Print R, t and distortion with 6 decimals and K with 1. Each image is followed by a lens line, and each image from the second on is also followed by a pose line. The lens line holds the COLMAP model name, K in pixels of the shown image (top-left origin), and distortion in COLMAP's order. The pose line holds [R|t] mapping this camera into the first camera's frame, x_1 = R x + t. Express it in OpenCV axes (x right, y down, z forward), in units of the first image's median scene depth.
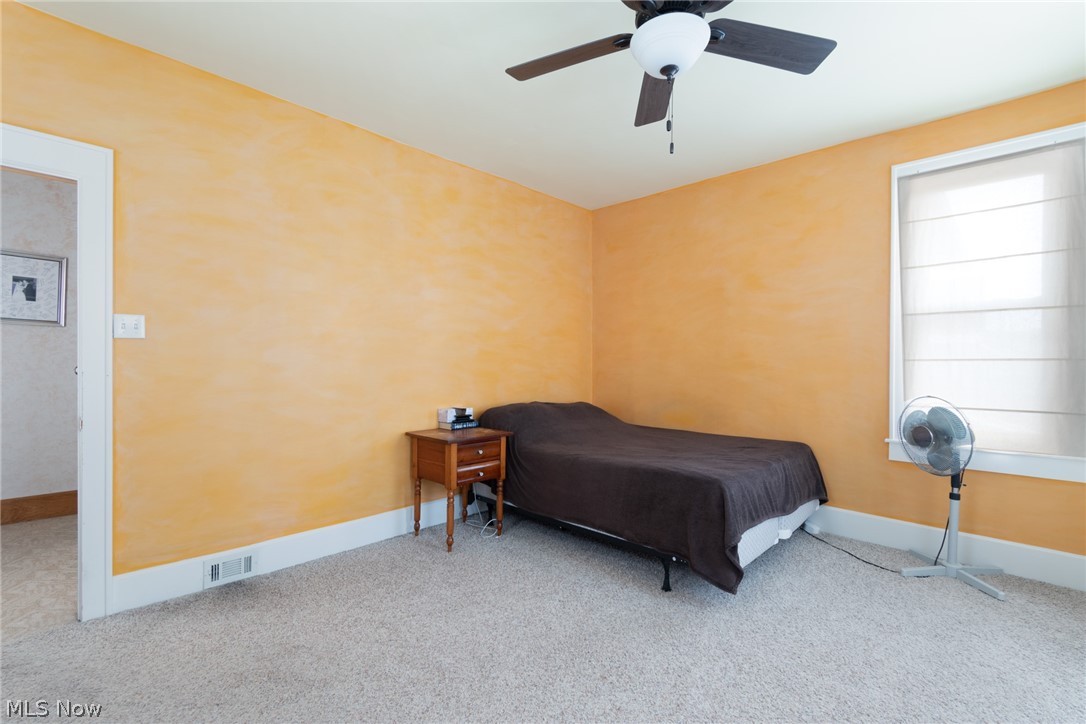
lens RADIAL K [[490.3, 0, 543.8], [0, 490.3, 359.4], [0, 0, 1]] dist [0.004387, -0.001831]
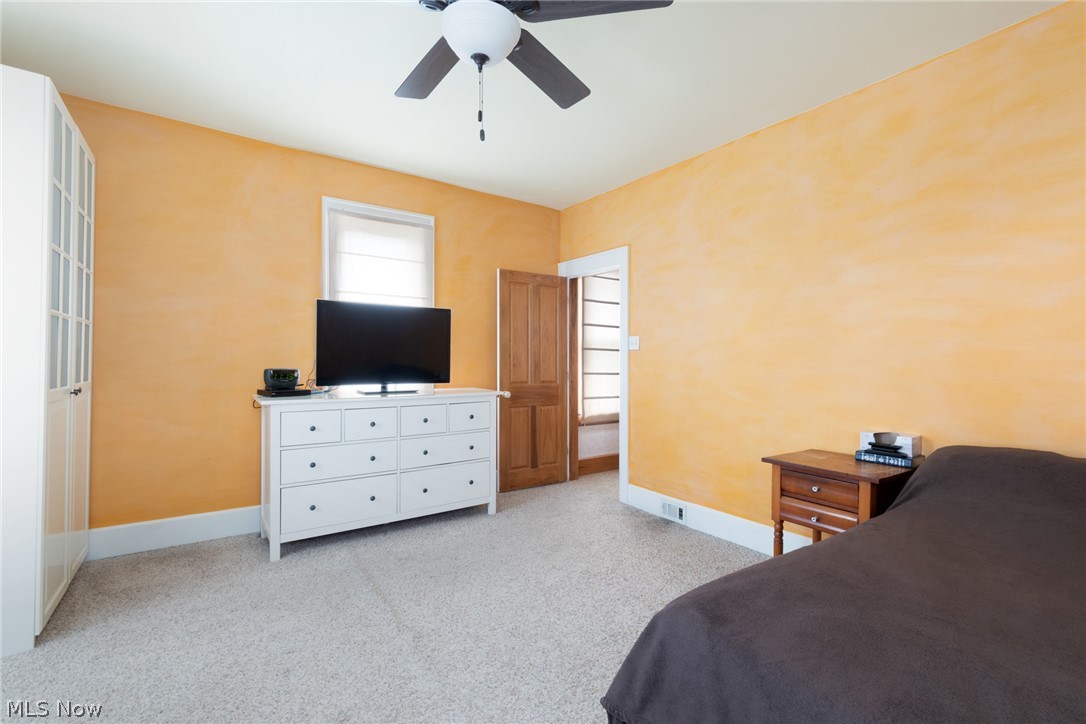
lens RADIAL K [[490.3, 0, 544.9], [0, 490.3, 359.5], [0, 0, 1]] dist [0.004387, -0.001831]
pose [[-0.191669, -0.006631, -0.981437, 0.779786], [-0.003245, 0.999976, -0.006123, 0.001481], [0.981454, 0.002011, -0.191686, 0.869797]]
